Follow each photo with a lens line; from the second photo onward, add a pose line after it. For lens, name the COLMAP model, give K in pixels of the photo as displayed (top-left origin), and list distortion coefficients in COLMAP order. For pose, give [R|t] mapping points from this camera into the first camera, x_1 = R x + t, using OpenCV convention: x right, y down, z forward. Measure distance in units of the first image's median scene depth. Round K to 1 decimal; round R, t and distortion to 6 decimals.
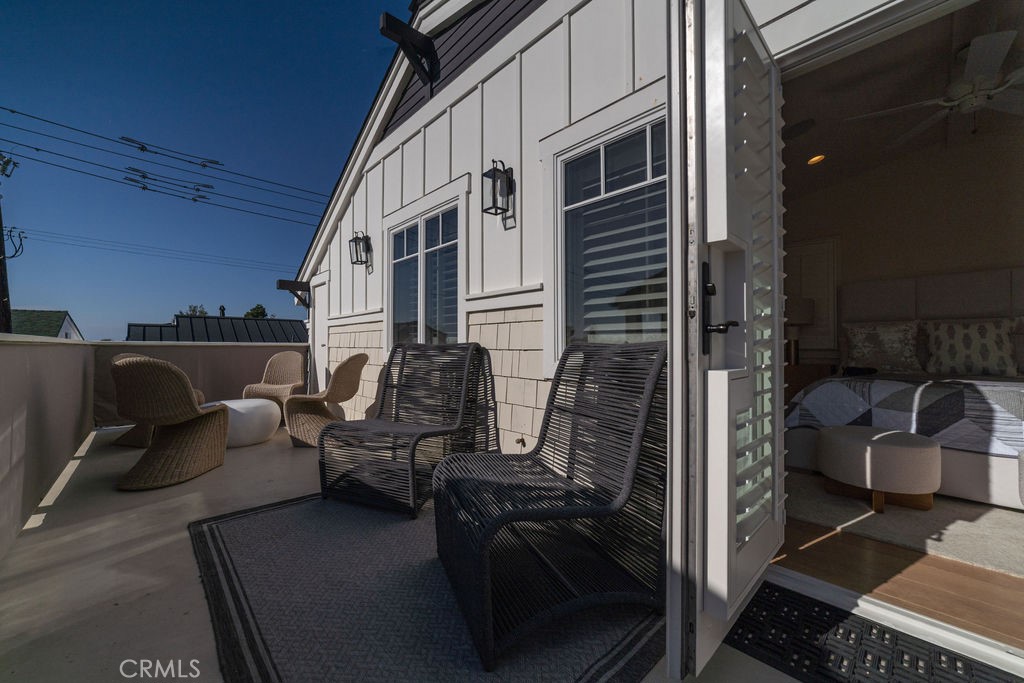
lens RADIAL K [[404.3, 0, 497.7], [0, 404.3, 352.1], [0, 0, 1]] dist [-0.000124, 0.004471]
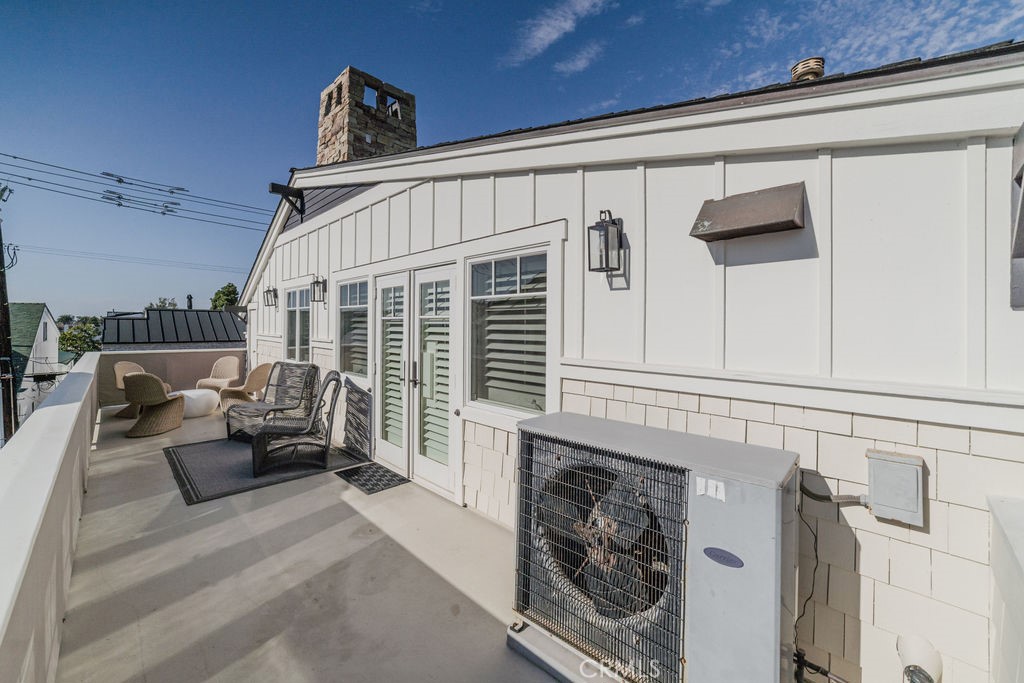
lens RADIAL K [[404.8, 0, 502.8], [0, 404.8, 338.2], [0, 0, 1]] dist [-0.007576, 0.004408]
pose [[0.998334, 0.008392, 0.057083, 0.511663], [-0.009290, 0.999837, 0.015485, -0.126490], [-0.056944, -0.015989, 0.998249, -0.691137]]
